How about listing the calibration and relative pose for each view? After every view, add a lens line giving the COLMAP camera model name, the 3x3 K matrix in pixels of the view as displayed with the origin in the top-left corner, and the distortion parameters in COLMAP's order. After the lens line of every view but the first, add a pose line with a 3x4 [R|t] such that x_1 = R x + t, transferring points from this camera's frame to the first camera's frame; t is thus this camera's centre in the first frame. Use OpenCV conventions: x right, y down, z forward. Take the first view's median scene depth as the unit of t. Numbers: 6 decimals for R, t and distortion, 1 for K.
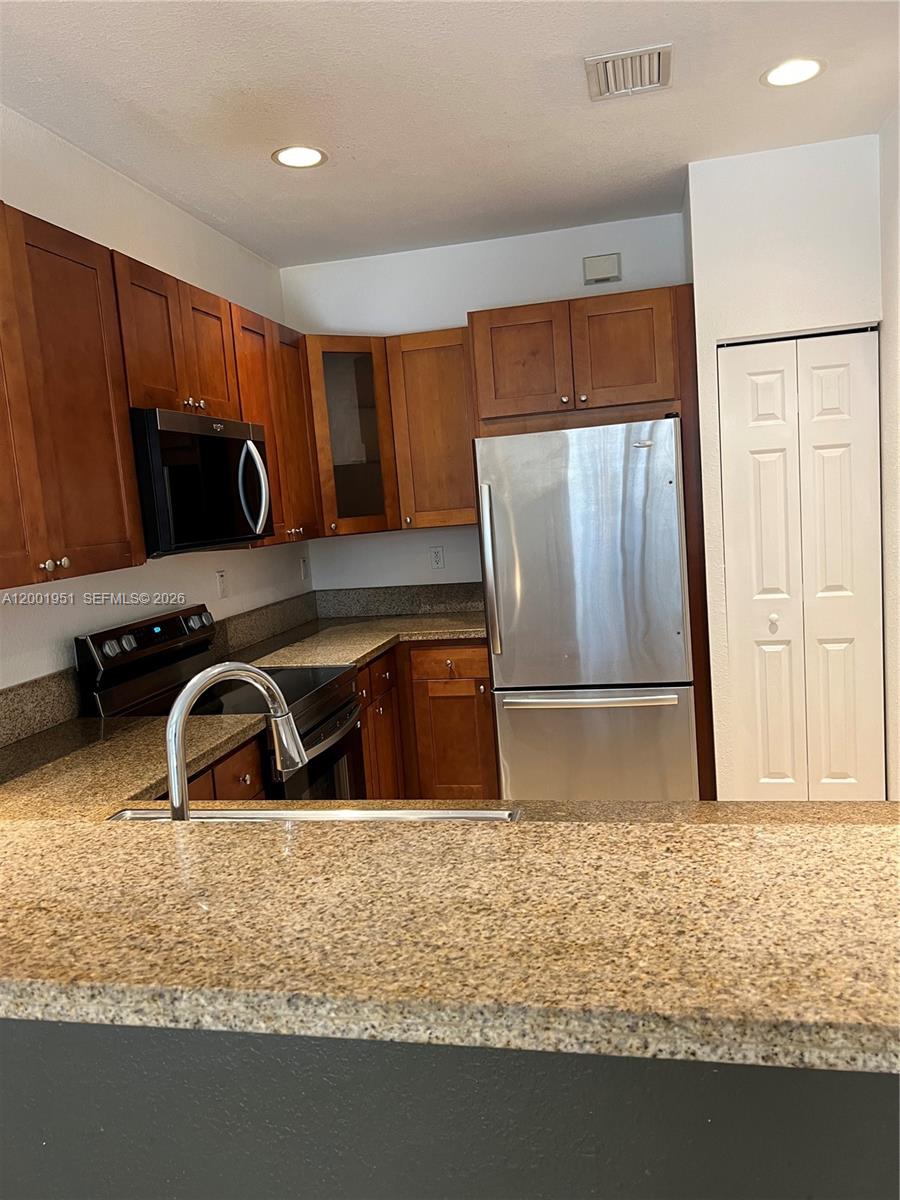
lens RADIAL K [[903.8, 0, 442.0], [0, 903.8, 602.8], [0, 0, 1]] dist [0.010944, -0.010526]
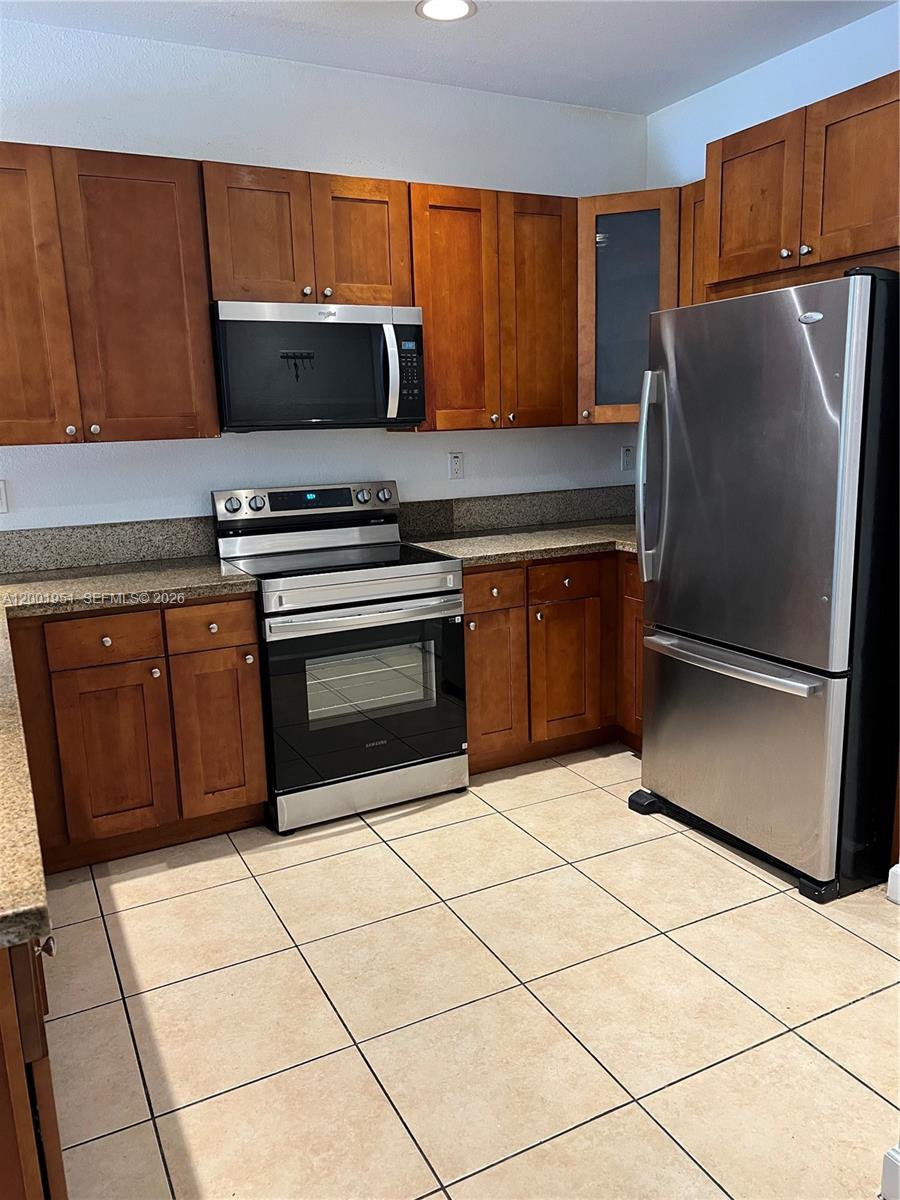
lens RADIAL K [[903.8, 0, 444.8], [0, 903.8, 602.3], [0, 0, 1]] dist [0.010944, -0.010526]
pose [[0.638153, 0.212312, -0.740056, 0.788599], [-0.108043, 0.976409, 0.186953, -0.084168], [0.762290, -0.039346, 0.646038, 0.447021]]
